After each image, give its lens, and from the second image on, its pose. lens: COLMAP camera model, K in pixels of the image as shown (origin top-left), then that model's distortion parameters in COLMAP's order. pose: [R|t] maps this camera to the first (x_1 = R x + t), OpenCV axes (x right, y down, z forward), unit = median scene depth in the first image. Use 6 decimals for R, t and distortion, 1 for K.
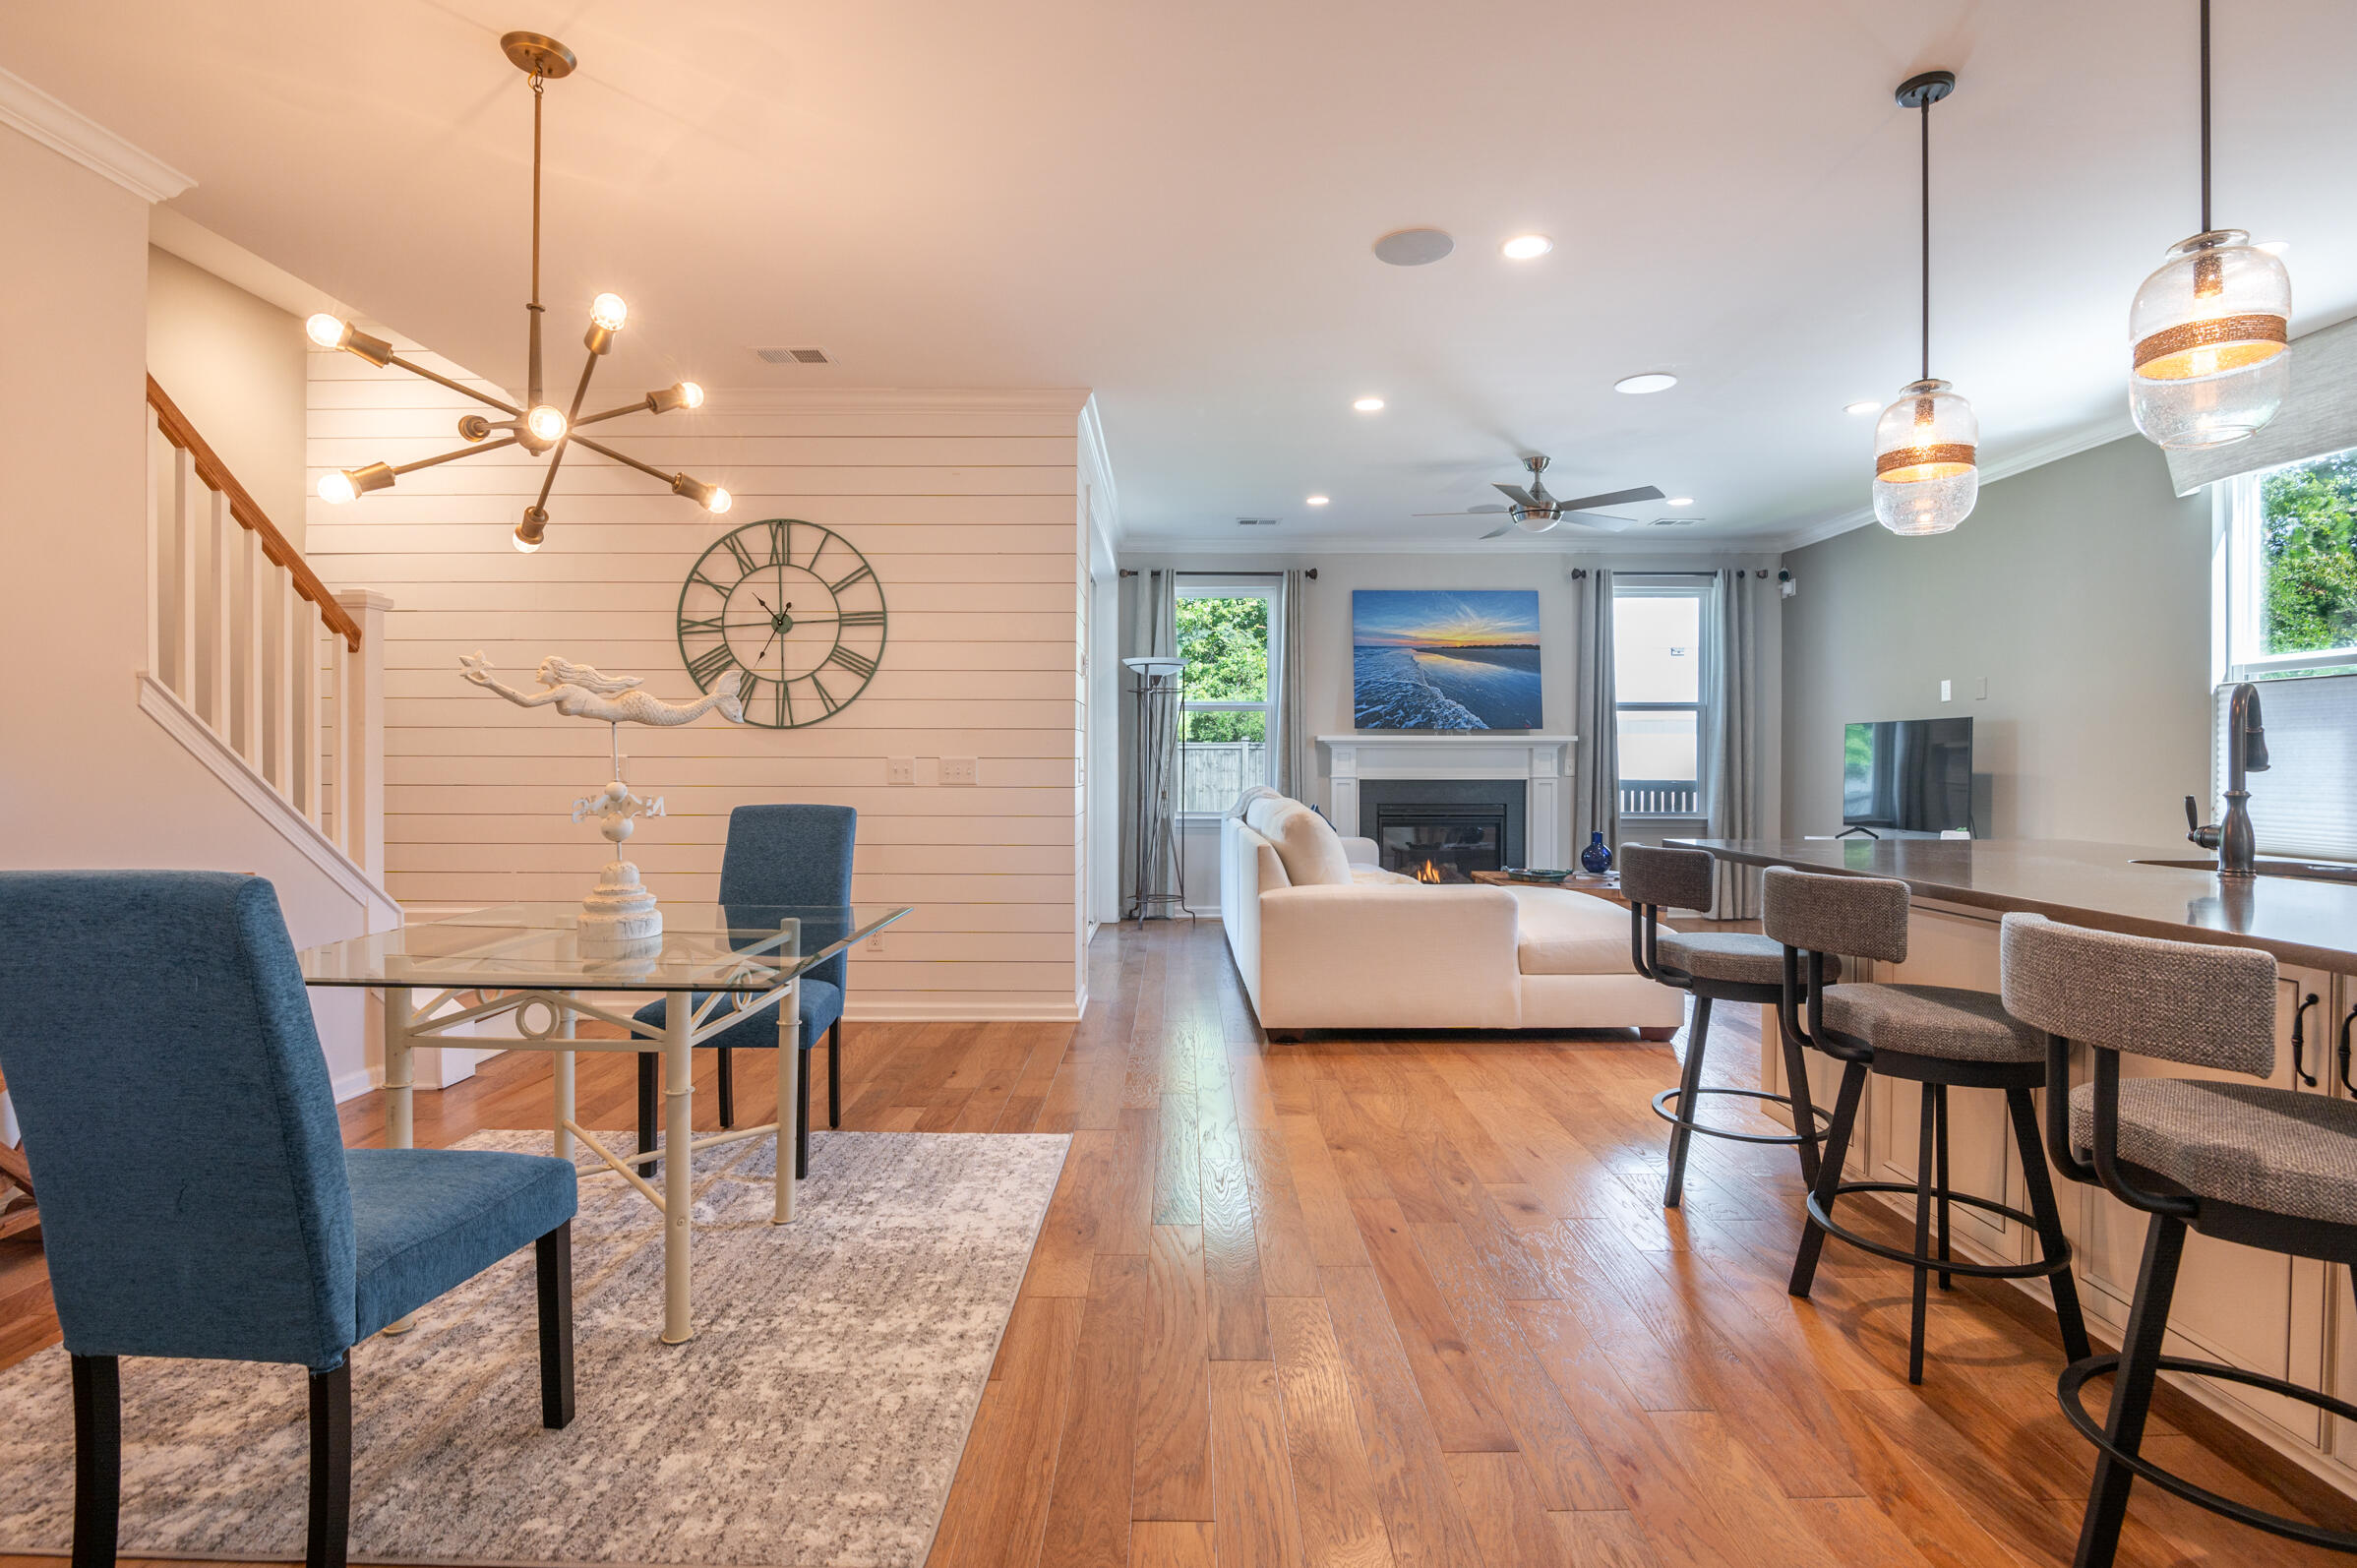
lens RADIAL K [[1062.2, 0, 1178.5], [0, 1062.2, 784.0], [0, 0, 1]] dist [0.000188, -0.001347]
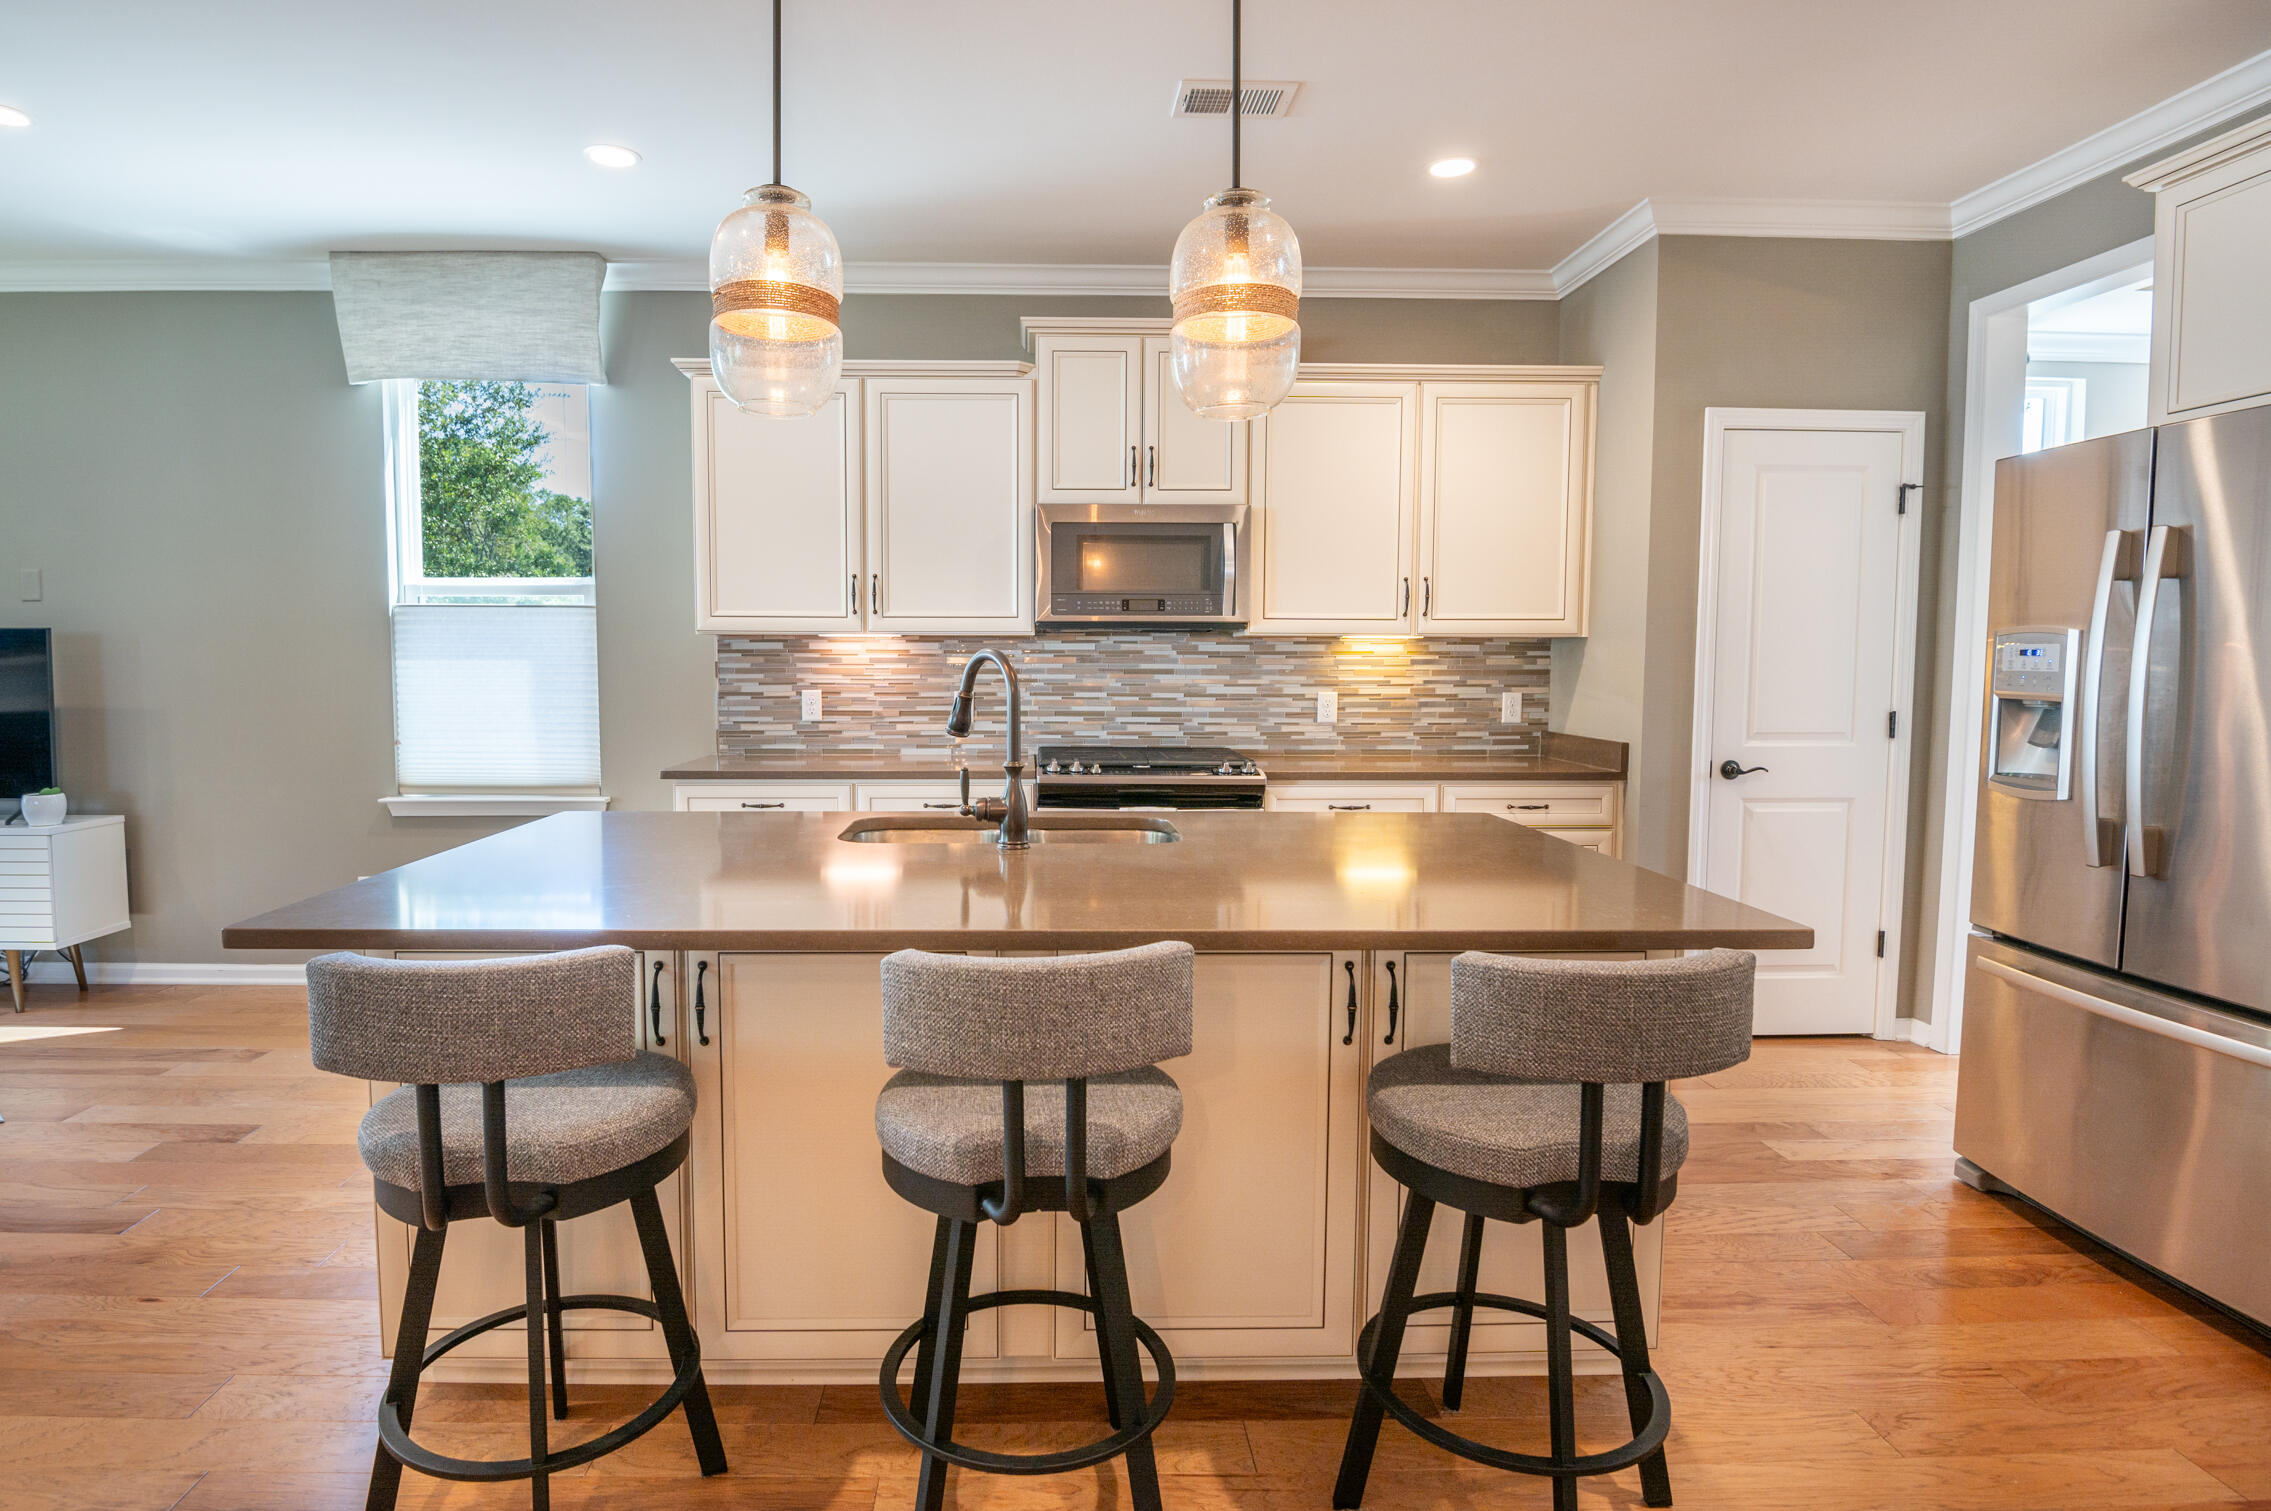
lens RADIAL K [[1217.2, 0, 1022.4], [0, 1217.2, 755.2], [0, 0, 1]] dist [-0.021390, -0.000450]
pose [[-0.003866, -0.084130, 0.996447, -0.116672], [0.020567, 0.996237, 0.084193, -0.093305], [-0.999781, 0.020819, -0.002121, 0.987996]]
